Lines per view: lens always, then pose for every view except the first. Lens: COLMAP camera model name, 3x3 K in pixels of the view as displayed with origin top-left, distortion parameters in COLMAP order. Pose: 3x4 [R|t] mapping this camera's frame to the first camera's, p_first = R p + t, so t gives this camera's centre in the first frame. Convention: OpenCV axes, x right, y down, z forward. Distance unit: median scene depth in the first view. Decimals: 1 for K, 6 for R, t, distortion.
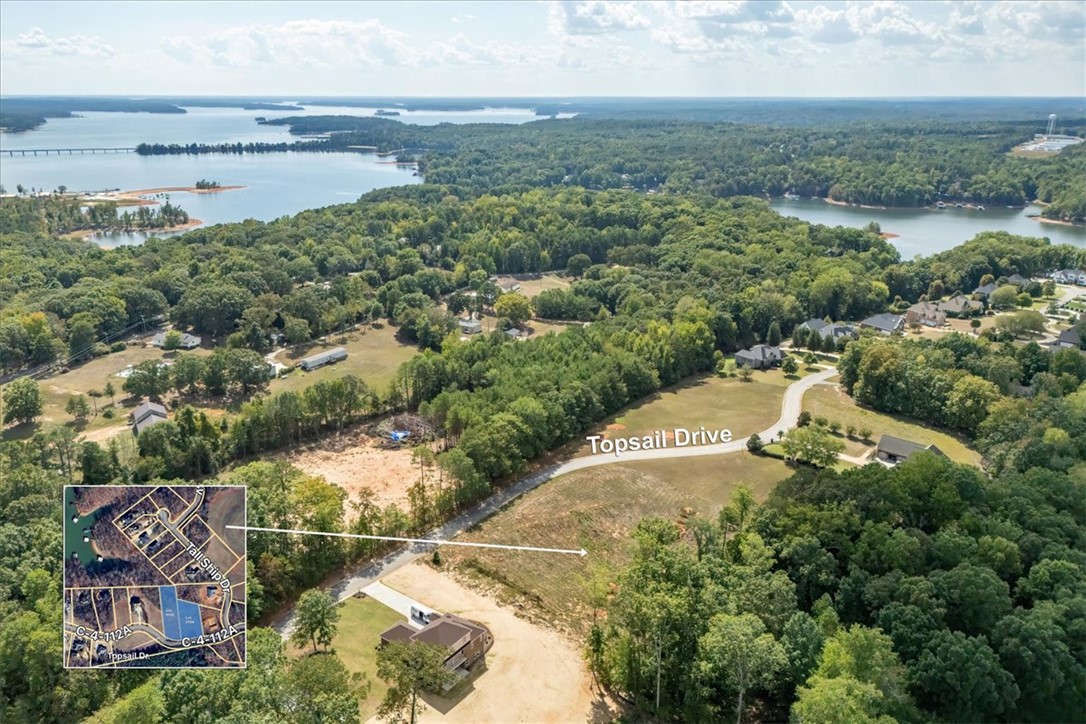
lens RADIAL K [[814.5, 0, 541.2], [0, 814.5, 358.2], [0, 0, 1]] dist [0.060506, -0.075465]
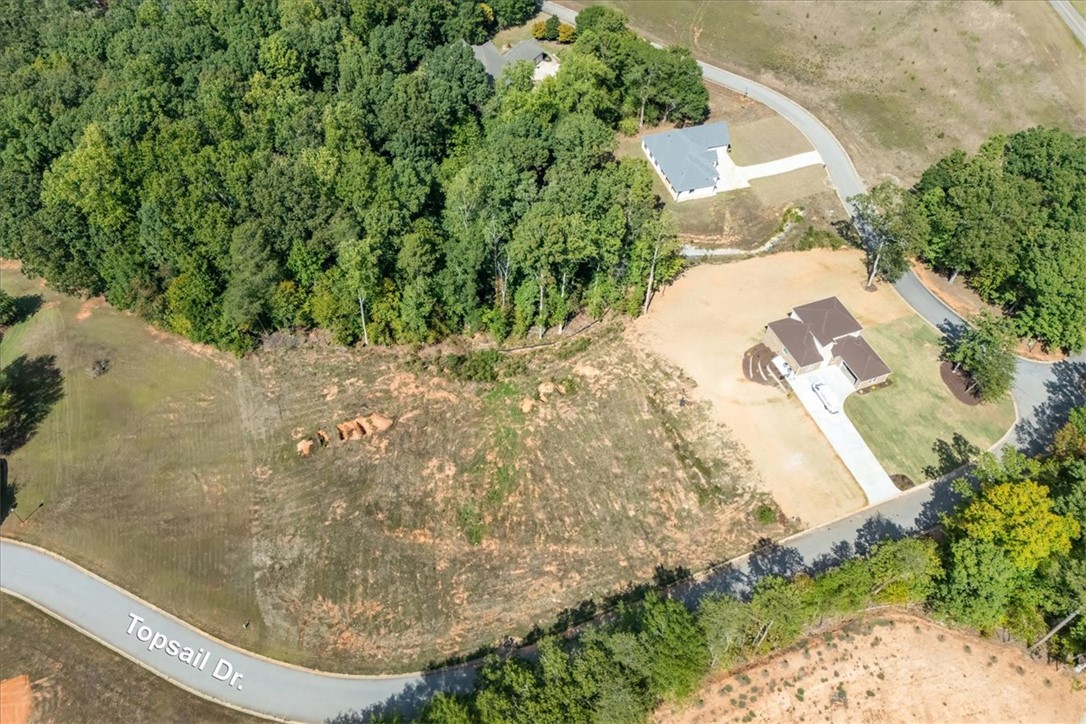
lens RADIAL K [[791.7, 0, 541.8], [0, 791.7, 344.0], [0, 0, 1]] dist [0.078296, -0.082302]
pose [[-0.841863, -0.430897, 0.324952, -0.159444], [0.132422, 0.418778, 0.898382, -0.468126], [-0.523193, 0.799345, -0.295494, 1.482088]]
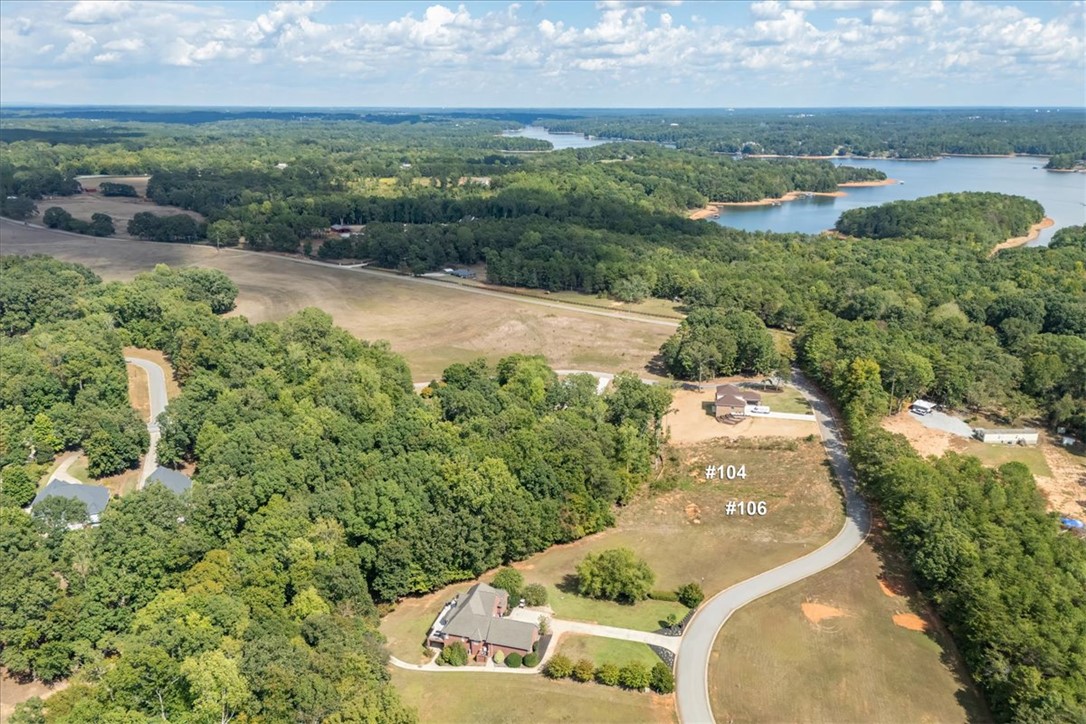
lens RADIAL K [[814.5, 0, 541.2], [0, 814.5, 358.2], [0, 0, 1]] dist [0.060506, -0.075465]
pose [[-0.903010, 0.127292, -0.410330, 1.076090], [-0.133320, 0.824921, 0.549301, -0.734482], [0.408411, 0.550729, -0.727941, 2.239817]]
